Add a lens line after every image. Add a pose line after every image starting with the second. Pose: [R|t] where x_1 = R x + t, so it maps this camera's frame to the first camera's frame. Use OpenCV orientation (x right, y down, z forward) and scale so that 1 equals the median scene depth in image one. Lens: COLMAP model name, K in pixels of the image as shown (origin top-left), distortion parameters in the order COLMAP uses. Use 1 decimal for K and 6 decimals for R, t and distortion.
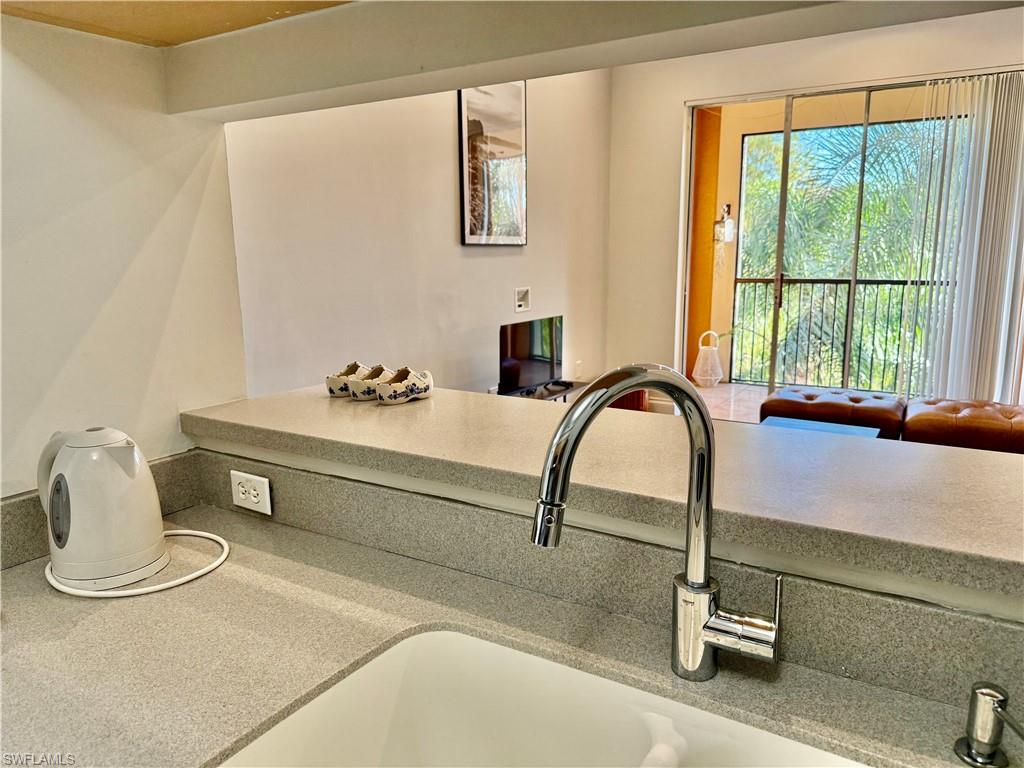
lens RADIAL K [[721.2, 0, 512.0], [0, 721.2, 384.0], [0, 0, 1]] dist [0.042599, -0.056834]
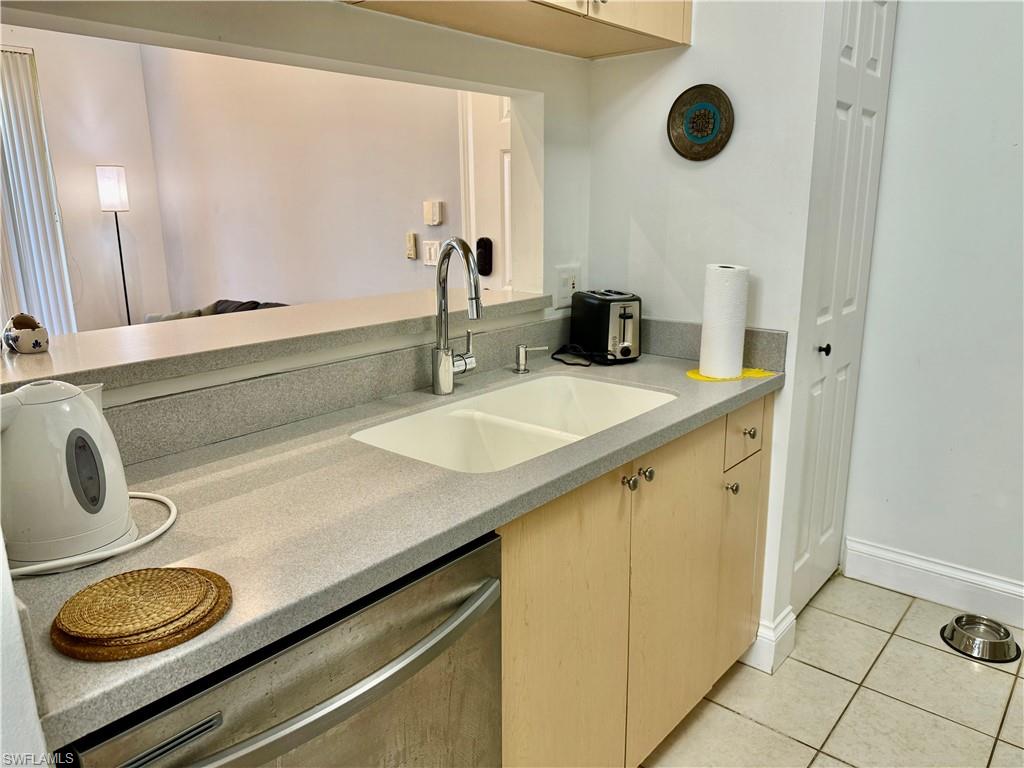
lens RADIAL K [[721.2, 0, 512.0], [0, 721.2, 384.0], [0, 0, 1]] dist [0.042599, -0.056834]
pose [[0.159994, -0.226195, 0.960853, -0.294467], [0.194669, 0.961506, 0.193934, 0.001535], [-0.967732, 0.156020, 0.197868, 0.070931]]
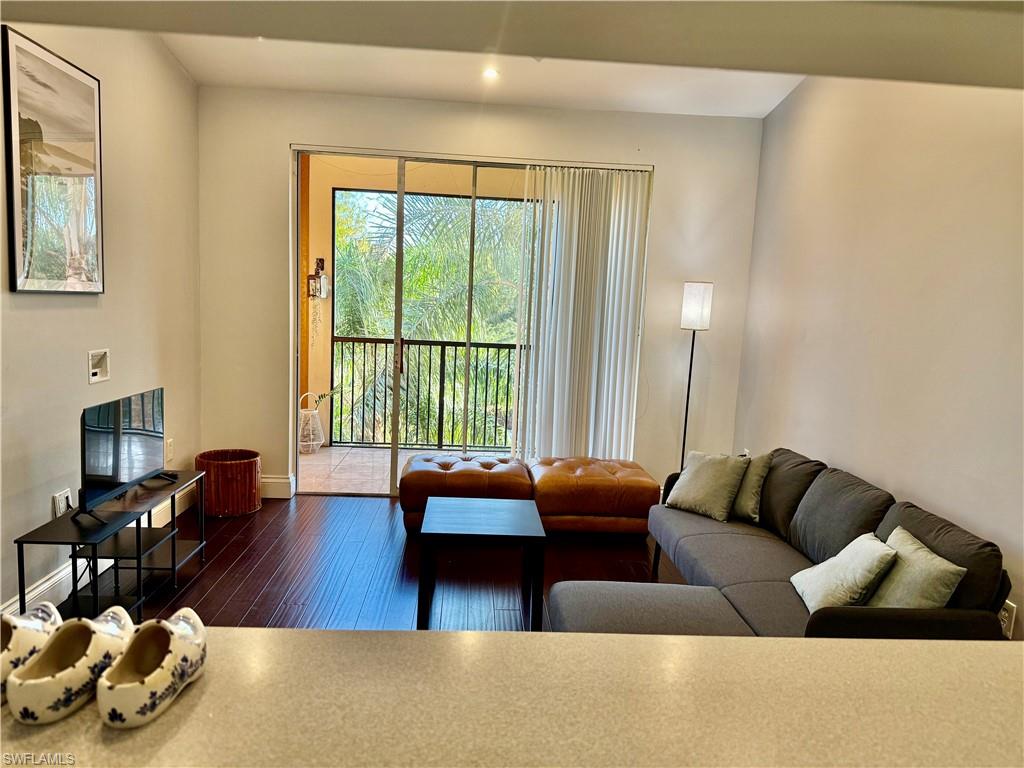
lens RADIAL K [[721.2, 0, 512.0], [0, 721.2, 384.0], [0, 0, 1]] dist [0.042599, -0.056834]
pose [[0.820045, -0.017458, 0.572033, -0.068998], [0.053885, 0.997450, -0.046805, -0.042479], [-0.569757, 0.069206, 0.818894, 0.152002]]
